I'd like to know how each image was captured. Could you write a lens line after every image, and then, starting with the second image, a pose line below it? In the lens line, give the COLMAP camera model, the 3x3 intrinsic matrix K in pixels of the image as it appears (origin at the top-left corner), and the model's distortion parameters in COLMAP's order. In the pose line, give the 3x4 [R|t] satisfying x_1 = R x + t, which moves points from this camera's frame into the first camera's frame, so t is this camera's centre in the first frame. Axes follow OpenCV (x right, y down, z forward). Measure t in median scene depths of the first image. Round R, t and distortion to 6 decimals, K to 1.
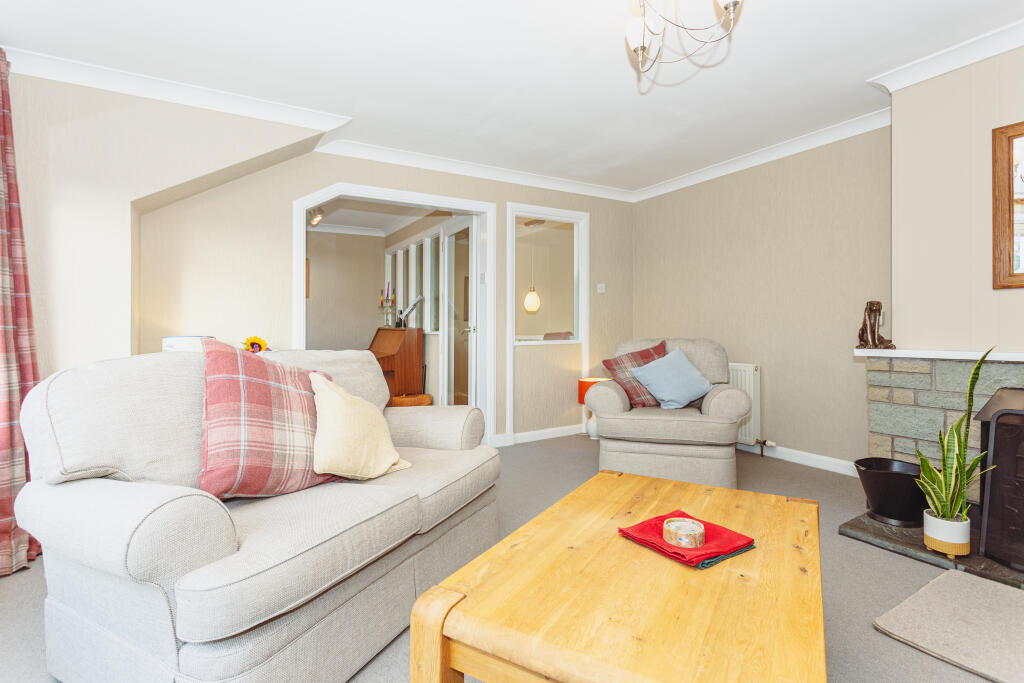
lens RADIAL K [[489.1, 0, 501.2], [0, 489.1, 325.7], [0, 0, 1]] dist [0.003142, -0.000138]
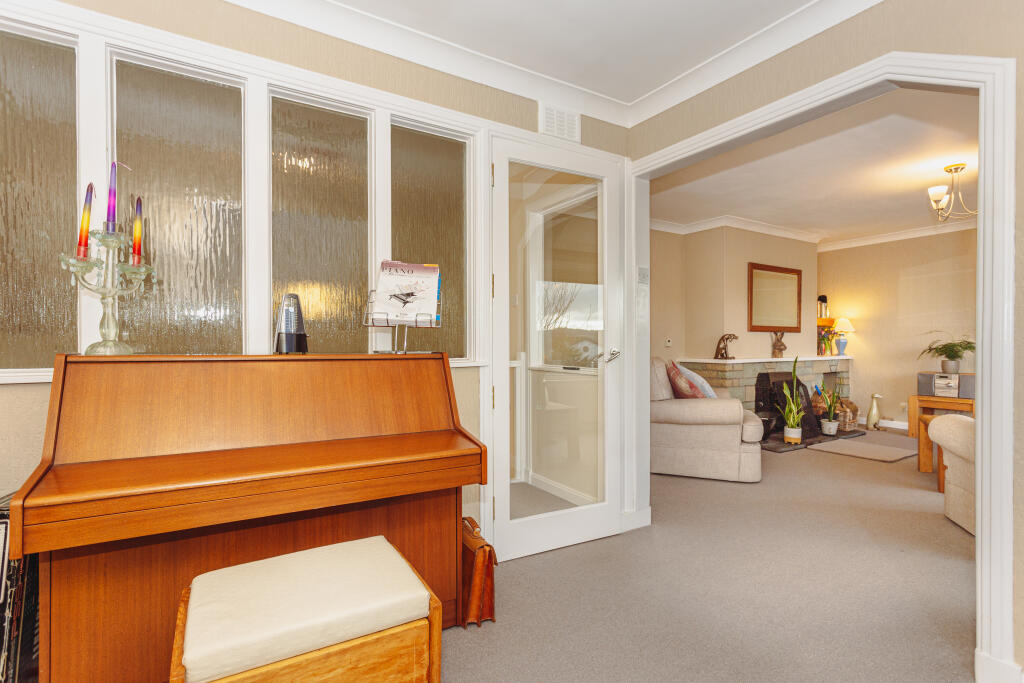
lens RADIAL K [[489.1, 0, 511.3], [0, 489.1, 343.8], [0, 0, 1]] dist [0.003142, -0.000138]
pose [[-0.024550, 0.002428, 0.999696, -1.237015], [-0.002406, 0.999994, -0.002488, -0.006874], [-0.999696, -0.002466, -0.024544, 2.110580]]
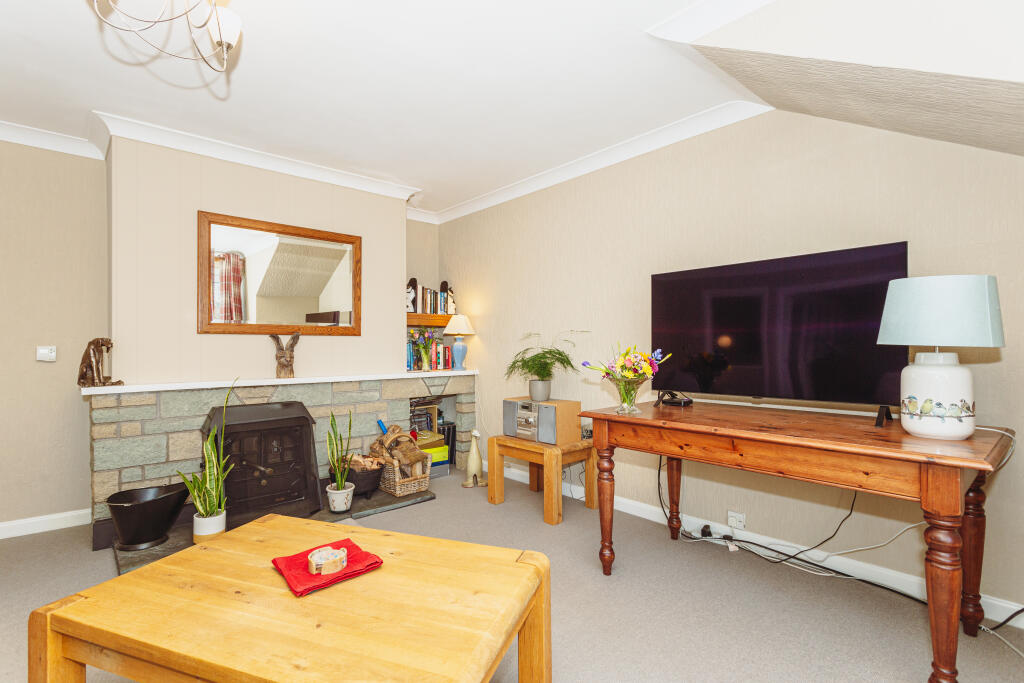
lens RADIAL K [[489.1, 0, 510.6], [0, 489.1, 348.2], [0, 0, 1]] dist [0.003142, -0.000138]
pose [[-0.199021, 0.006993, 0.979970, -0.418359], [0.001896, 0.999975, -0.006751, -0.023917], [-0.979993, 0.000514, -0.199030, 0.433956]]
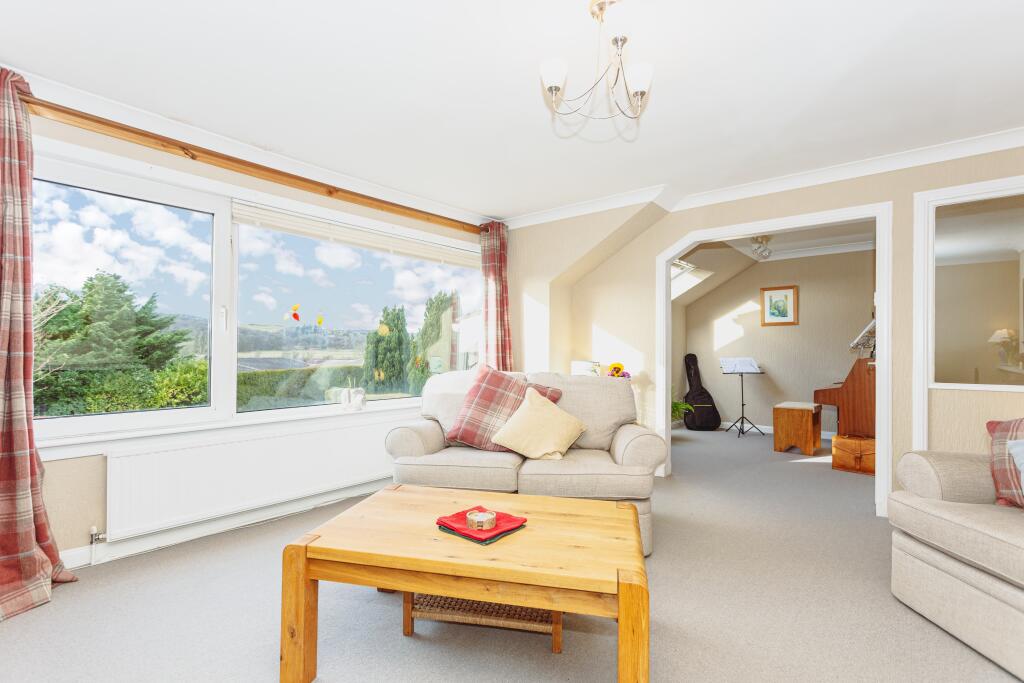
lens RADIAL K [[489.1, 0, 517.0], [0, 489.1, 343.1], [0, 0, 1]] dist [0.003142, -0.000138]
pose [[0.337325, -0.002691, -0.941385, 0.891633], [-0.009257, 0.999938, -0.006176, -0.030376], [0.941343, 0.010798, 0.337279, 0.335655]]
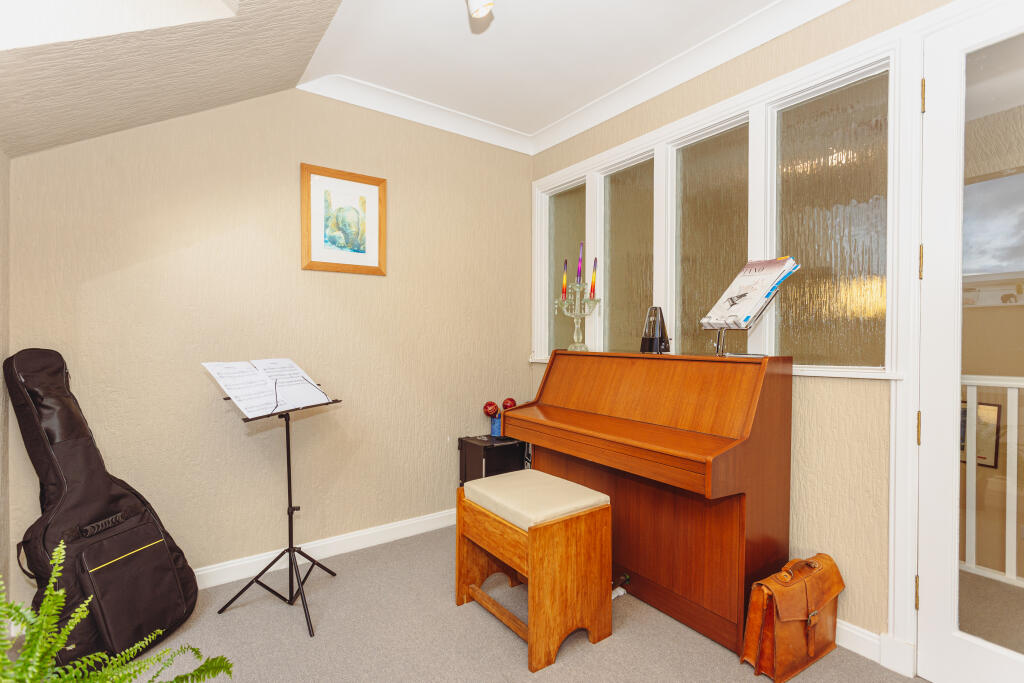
lens RADIAL K [[489.1, 0, 507.8], [0, 489.1, 343.2], [0, 0, 1]] dist [0.003142, -0.000138]
pose [[0.996387, 0.005574, 0.084745, -0.855147], [-0.006188, 0.999956, 0.006983, -0.017371], [-0.084703, -0.007483, 0.996378, 1.499514]]
